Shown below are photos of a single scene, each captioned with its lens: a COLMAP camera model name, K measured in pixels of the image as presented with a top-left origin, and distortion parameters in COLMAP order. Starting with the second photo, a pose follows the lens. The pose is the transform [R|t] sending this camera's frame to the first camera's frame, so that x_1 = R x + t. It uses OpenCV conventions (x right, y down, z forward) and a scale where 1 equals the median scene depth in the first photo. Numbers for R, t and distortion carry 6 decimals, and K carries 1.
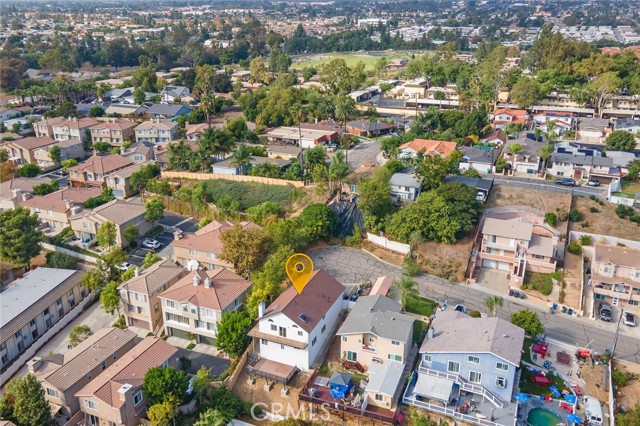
lens RADIAL K [[552.9, 0, 320.0], [0, 552.9, 213.0], [0, 0, 1]] dist [0.003866, 0.001091]
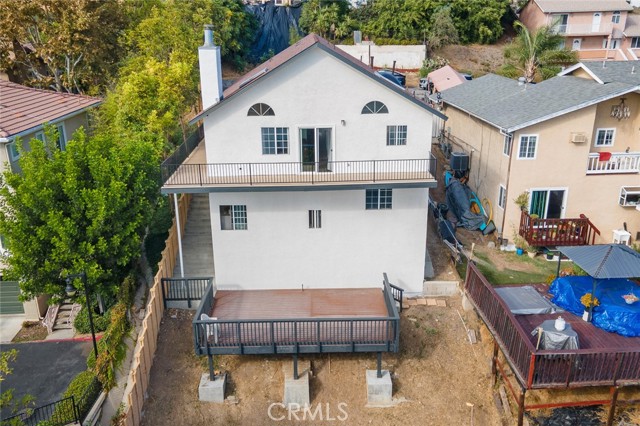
lens RADIAL K [[569.7, 0, 331.5], [0, 569.7, 212.8], [0, 0, 1]] dist [0.009493, 0.007738]
pose [[0.902878, -0.142549, 0.405575, -0.166132], [0.157360, 0.987536, -0.003216, 0.241808], [-0.400062, 0.066725, 0.914056, 0.759986]]
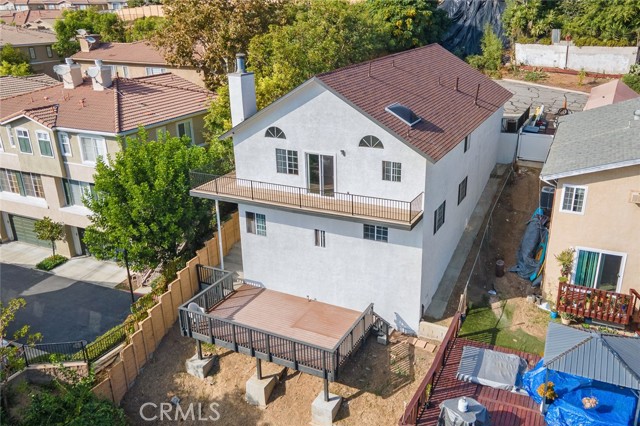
lens RADIAL K [[569.7, 0, 331.5], [0, 569.7, 212.8], [0, 0, 1]] dist [0.009493, 0.007738]
pose [[0.998441, 0.006472, -0.055432, -0.047080], [-0.006371, 0.999978, 0.001992, 0.229703], [0.055444, -0.001636, 0.998460, 0.726561]]
